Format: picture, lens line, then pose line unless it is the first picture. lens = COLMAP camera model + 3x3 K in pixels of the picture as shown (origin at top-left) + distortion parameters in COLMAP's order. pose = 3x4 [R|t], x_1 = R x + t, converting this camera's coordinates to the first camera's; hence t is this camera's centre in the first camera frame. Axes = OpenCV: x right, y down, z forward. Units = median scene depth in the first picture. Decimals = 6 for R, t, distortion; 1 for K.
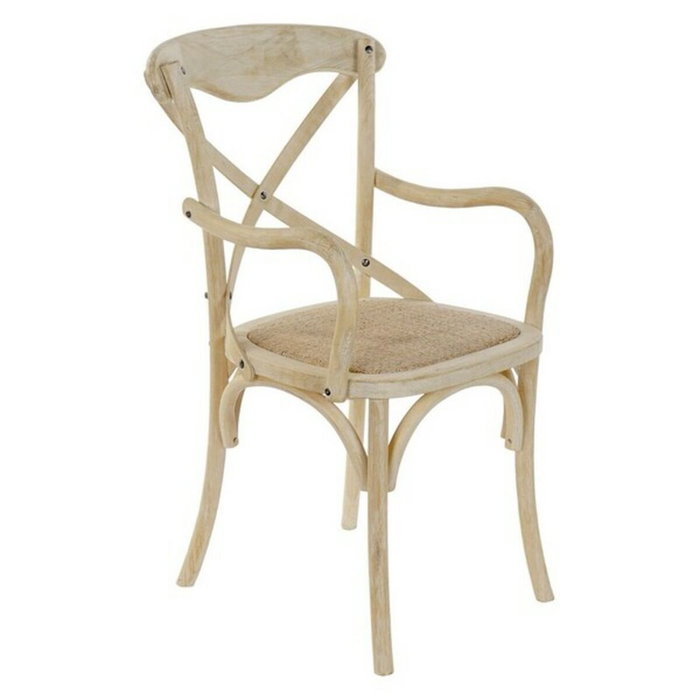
lens RADIAL K [[1510.9, 0, 351.4], [0, 1510.9, 349.0], [0, 0, 1]] dist [0.098644, 0.000000]
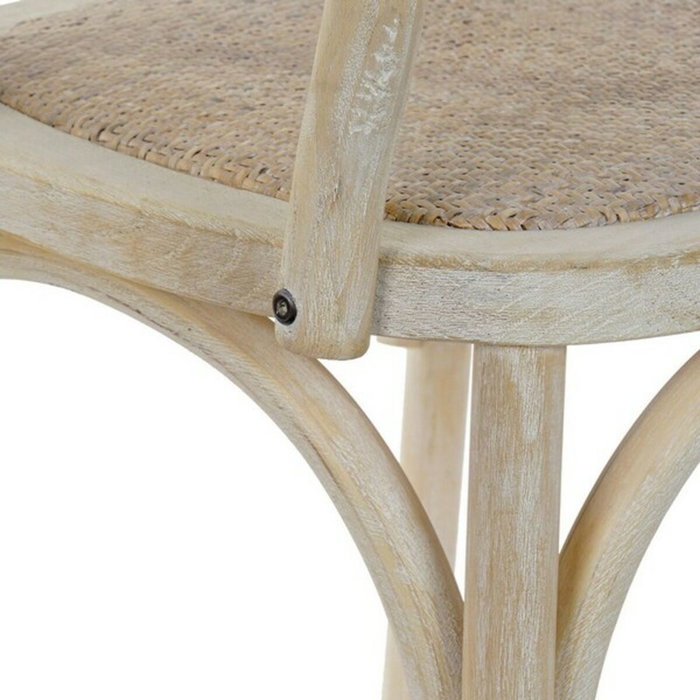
lens RADIAL K [[3858.1, 0, 350.2], [0, 3858.1, 350.7], [0, 0, 1]] dist [0.676599, 0.000000]
pose [[0.999327, 0.022363, -0.029093, 0.009543], [-0.021350, 0.999171, 0.034665, 0.014335], [0.029844, -0.034021, 0.998975, 0.422922]]
